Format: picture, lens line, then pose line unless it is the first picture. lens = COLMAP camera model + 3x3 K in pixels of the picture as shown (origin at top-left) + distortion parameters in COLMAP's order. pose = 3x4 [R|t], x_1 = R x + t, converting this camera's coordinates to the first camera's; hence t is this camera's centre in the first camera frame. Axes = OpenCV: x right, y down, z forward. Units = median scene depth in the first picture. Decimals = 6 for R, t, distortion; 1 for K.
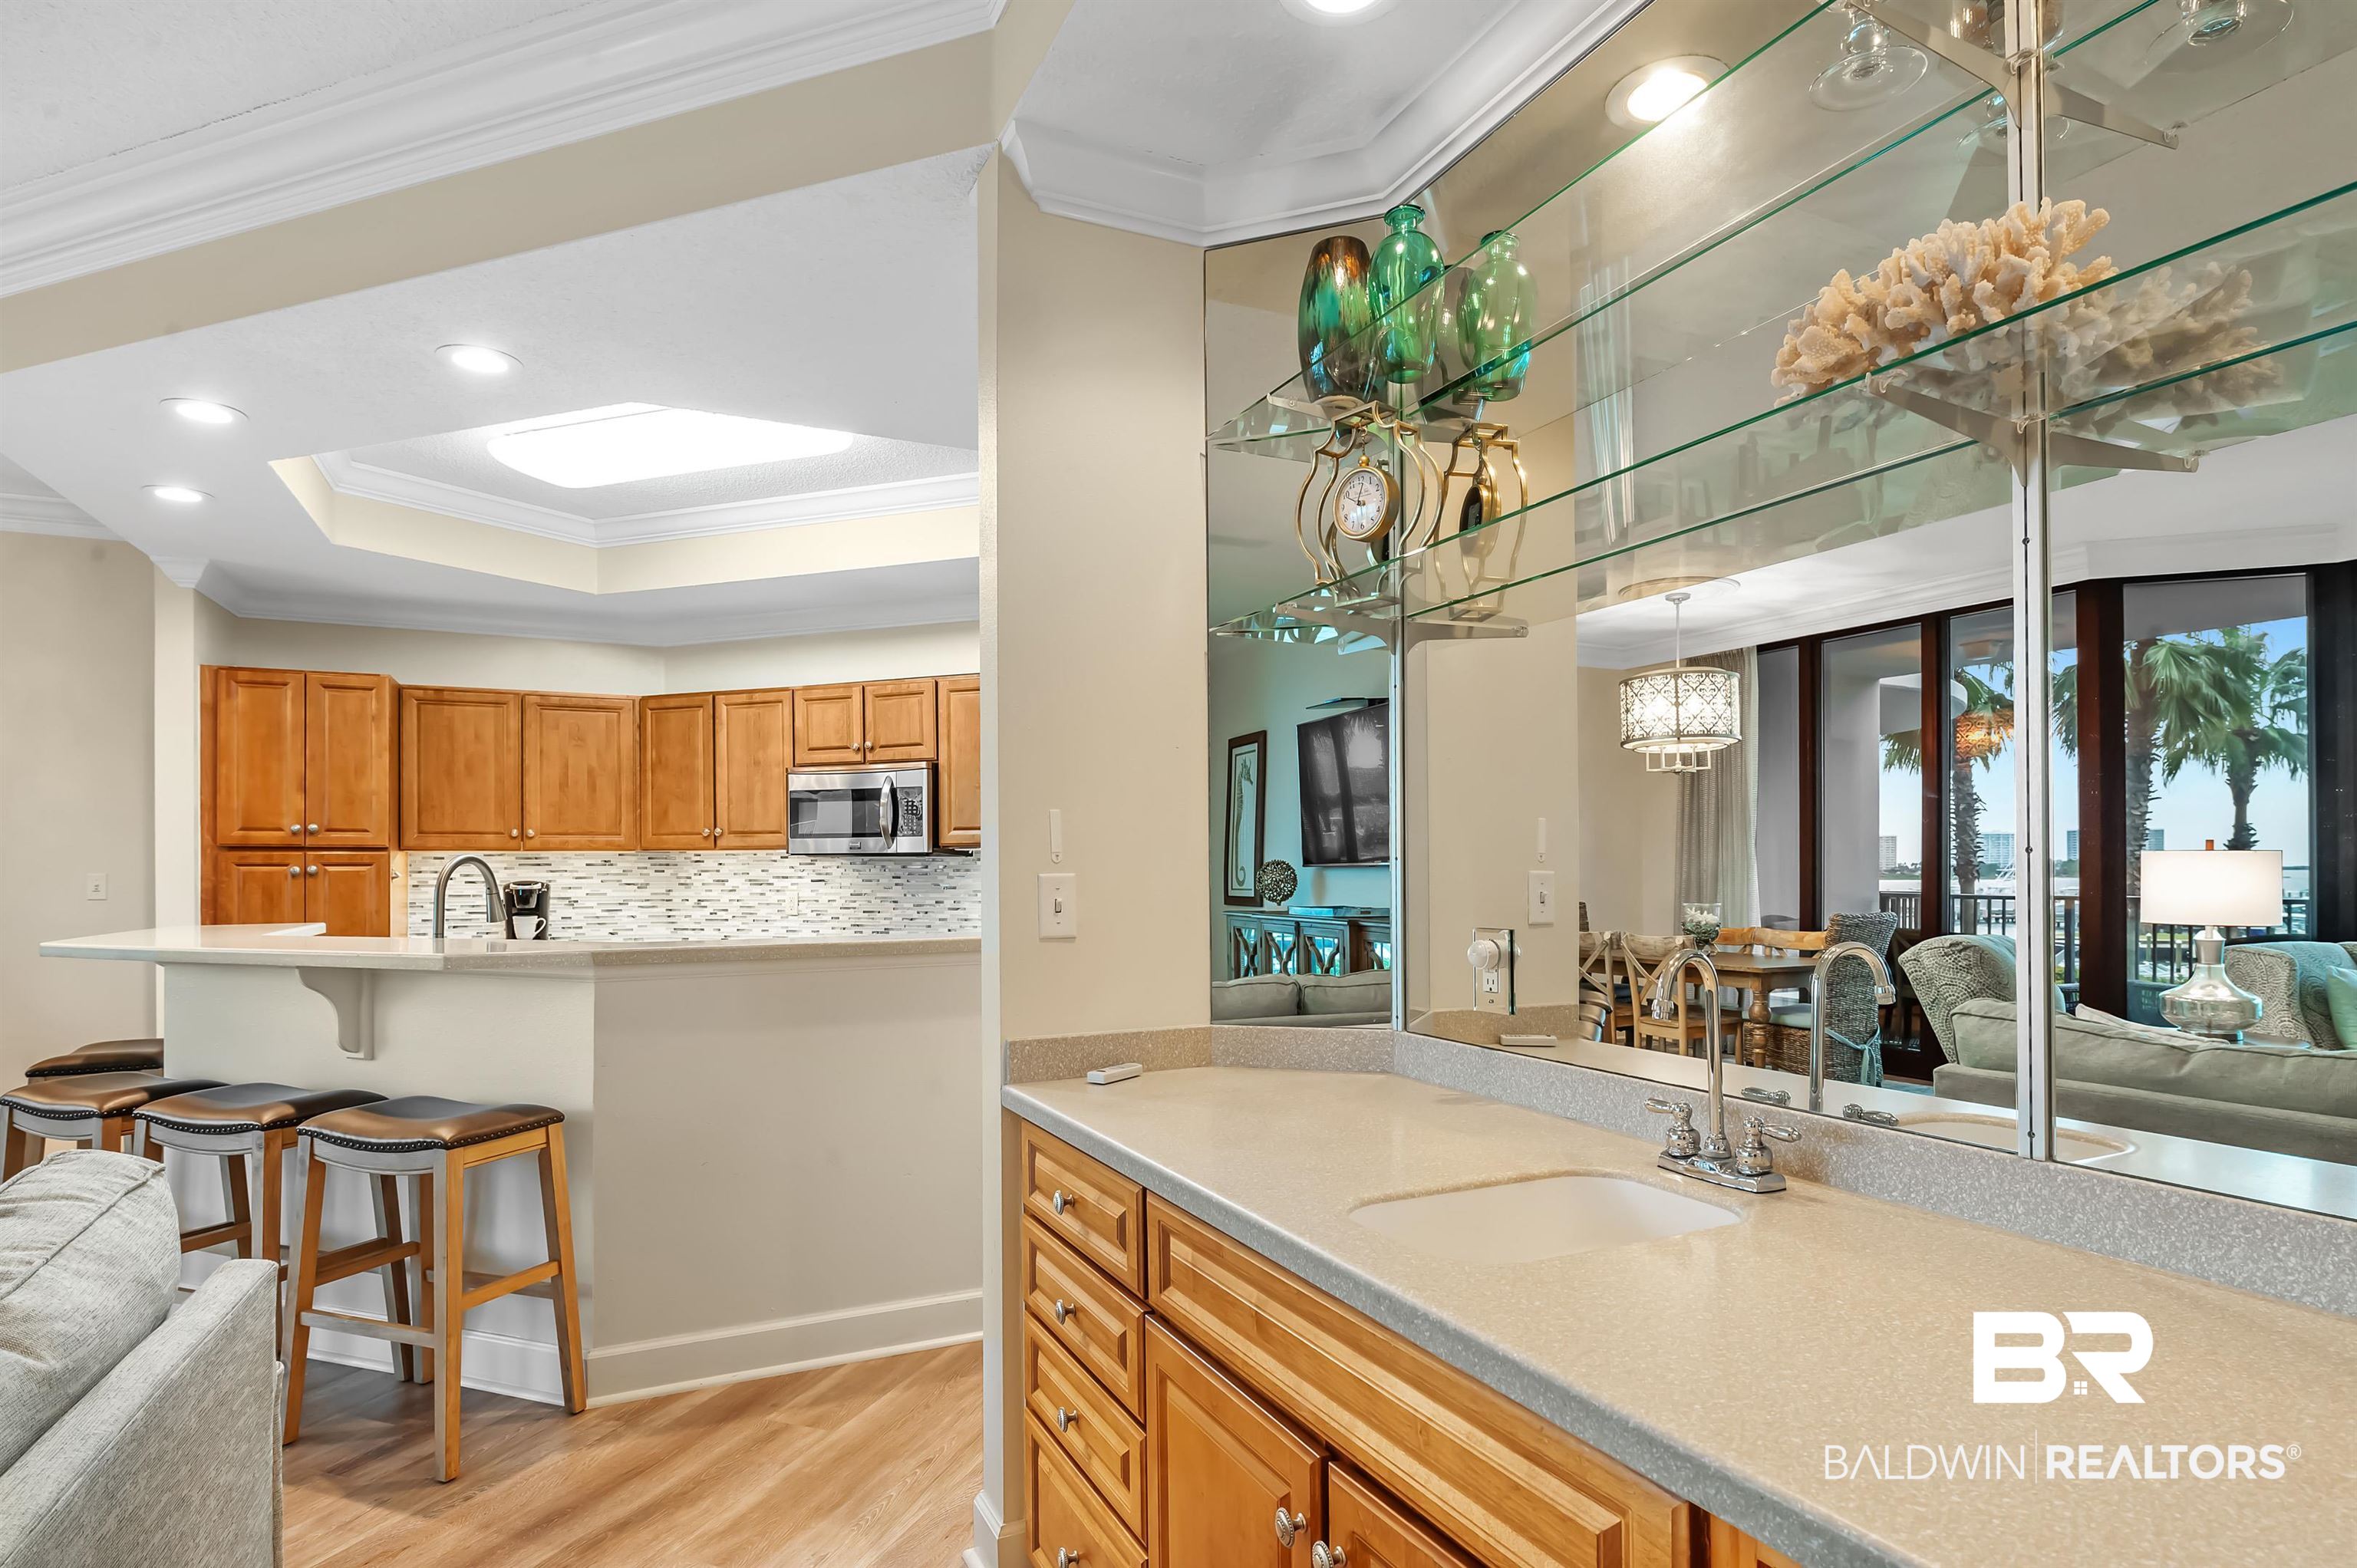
lens RADIAL K [[1249.3, 0, 1183.8], [0, 1249.3, 863.5], [0, 0, 1]] dist [0.002958, 0.002016]
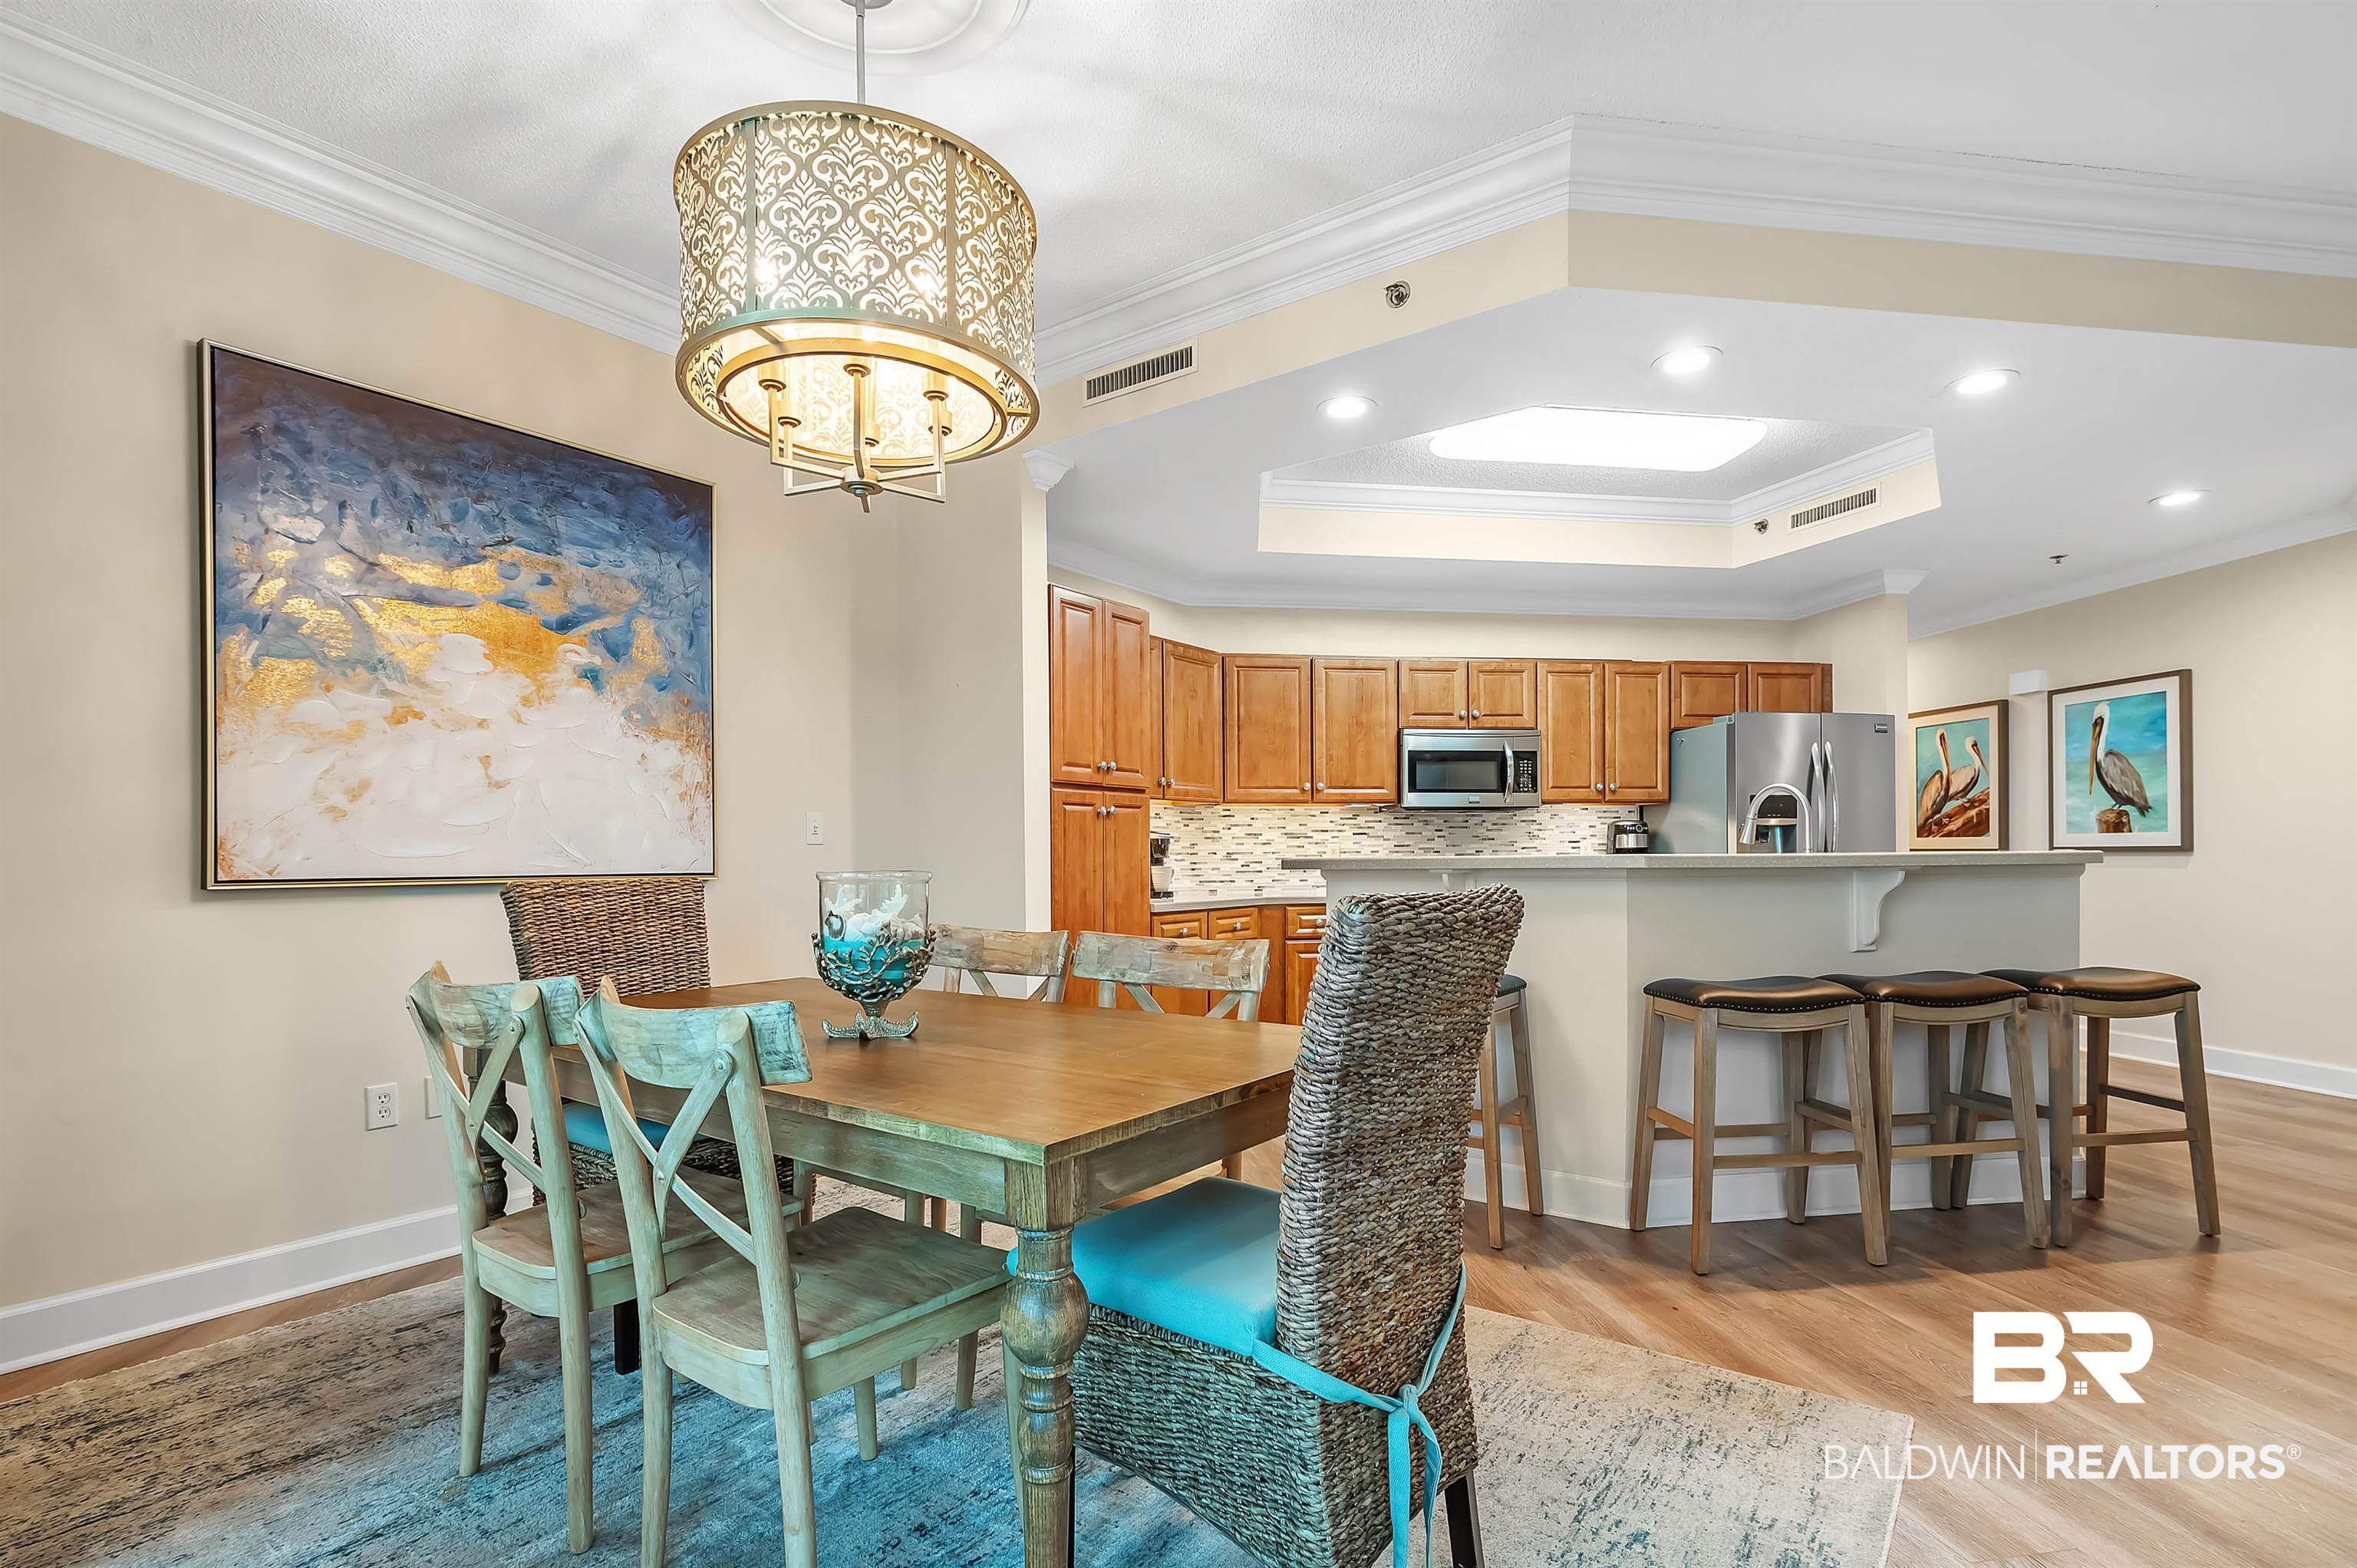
lens RADIAL K [[1108.9, 0, 1184.6], [0, 1108.9, 859.6], [0, 0, 1]] dist [-0.004532, 0.003232]
pose [[0.872586, -0.004955, 0.488436, -0.962712], [0.004885, 0.999987, 0.001417, 0.036696], [-0.488436, 0.001150, 0.872599, 0.231887]]
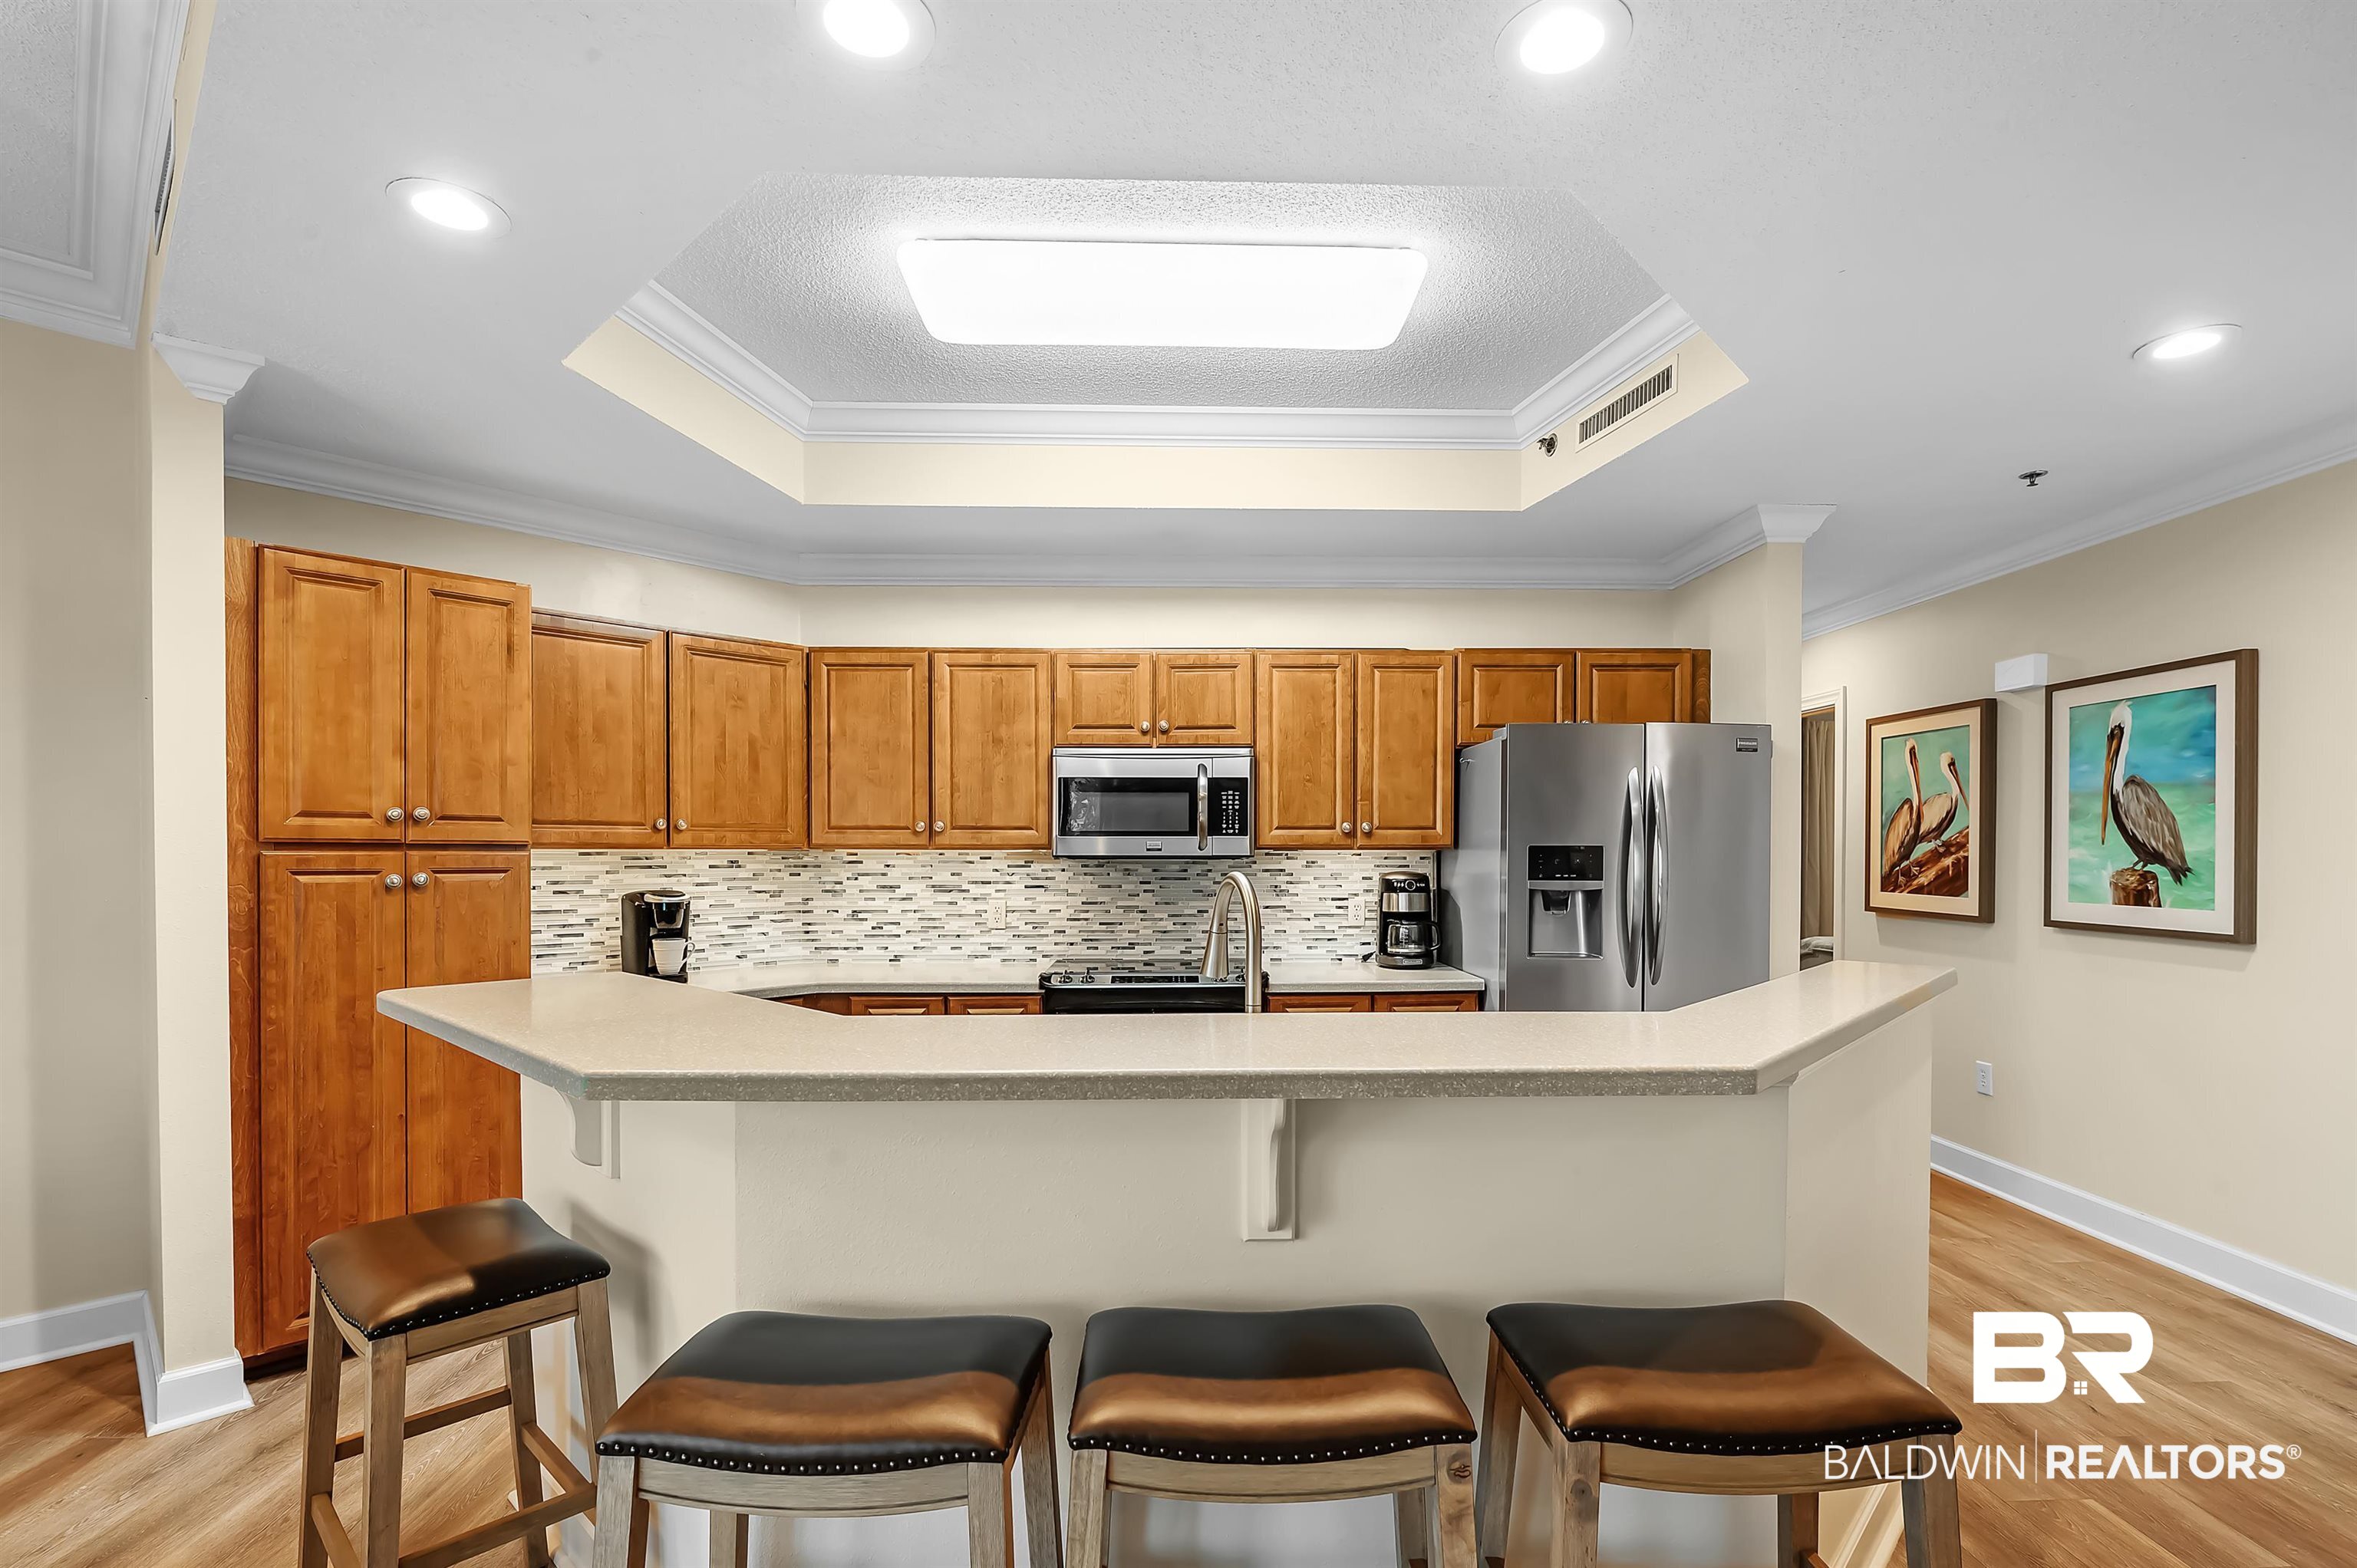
lens RADIAL K [[1060.0, 0, 1183.5], [0, 1060.0, 861.6], [0, 0, 1]] dist [-0.003875, -0.001089]
pose [[0.928878, 0.001167, 0.370385, -0.489198], [-0.004490, 0.999957, 0.008112, -0.009513], [-0.370360, -0.009198, 0.928843, 0.328673]]
